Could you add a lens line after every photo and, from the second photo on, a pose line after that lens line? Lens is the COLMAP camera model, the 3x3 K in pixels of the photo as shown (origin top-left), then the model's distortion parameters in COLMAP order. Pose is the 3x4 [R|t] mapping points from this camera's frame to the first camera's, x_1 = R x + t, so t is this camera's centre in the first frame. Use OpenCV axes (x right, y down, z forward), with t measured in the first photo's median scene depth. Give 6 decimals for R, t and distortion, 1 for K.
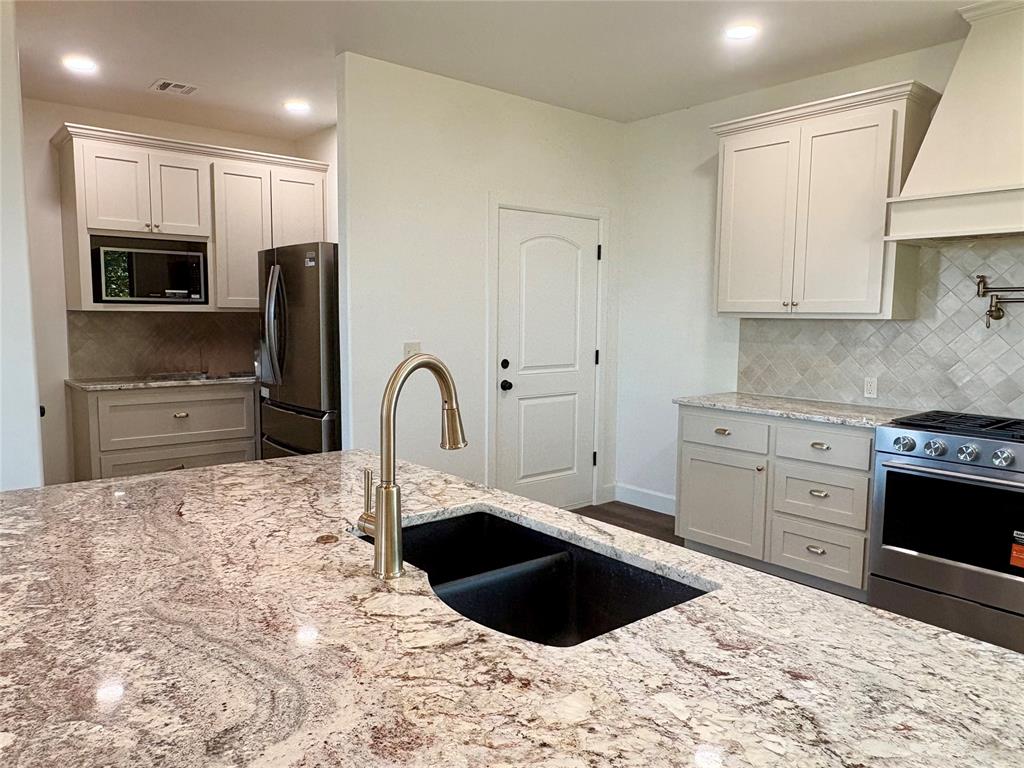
lens RADIAL K [[743.2, 0, 528.6], [0, 743.2, 390.0], [0, 0, 1]] dist [-0.026095, 0.025429]
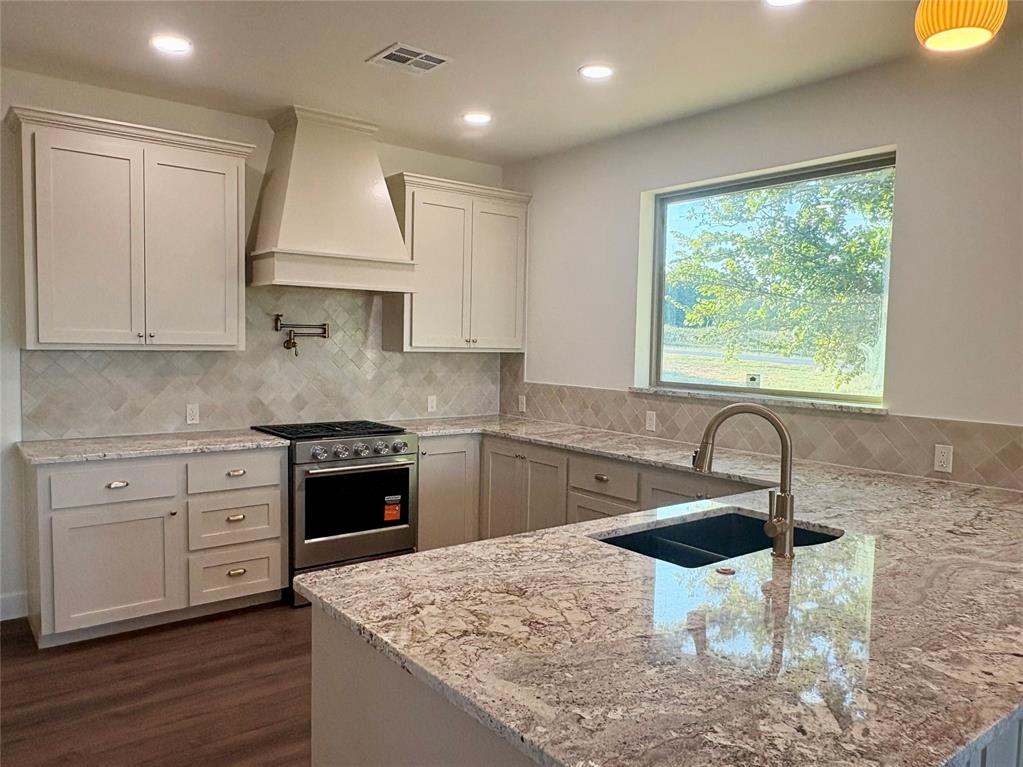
lens RADIAL K [[742.4, 0, 511.5], [0, 742.4, 389.1], [0, 0, 1]] dist [-0.026095, 0.025429]
pose [[0.036009, -0.076459, 0.996422, -1.263722], [0.082012, 0.993932, 0.073304, -0.175027], [-0.995981, 0.079079, 0.042061, 1.120731]]
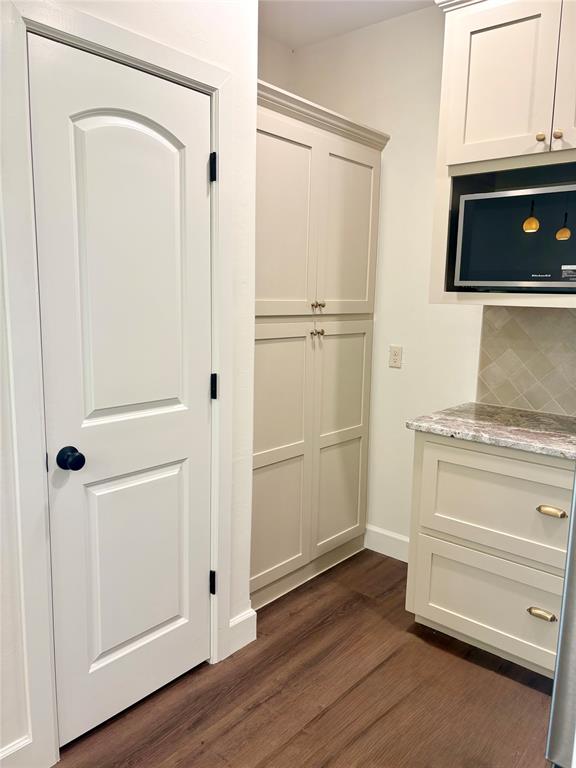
lens RADIAL K [[577.0, 0, 286.6], [0, 577.0, 384.1], [0, 0, 1]] dist [0.013275, -0.010243]
pose [[0.163892, 0.144133, -0.975892, -0.121797], [-0.126566, 0.984165, 0.124099, -0.078599], [0.978325, 0.103176, 0.179539, 0.736698]]
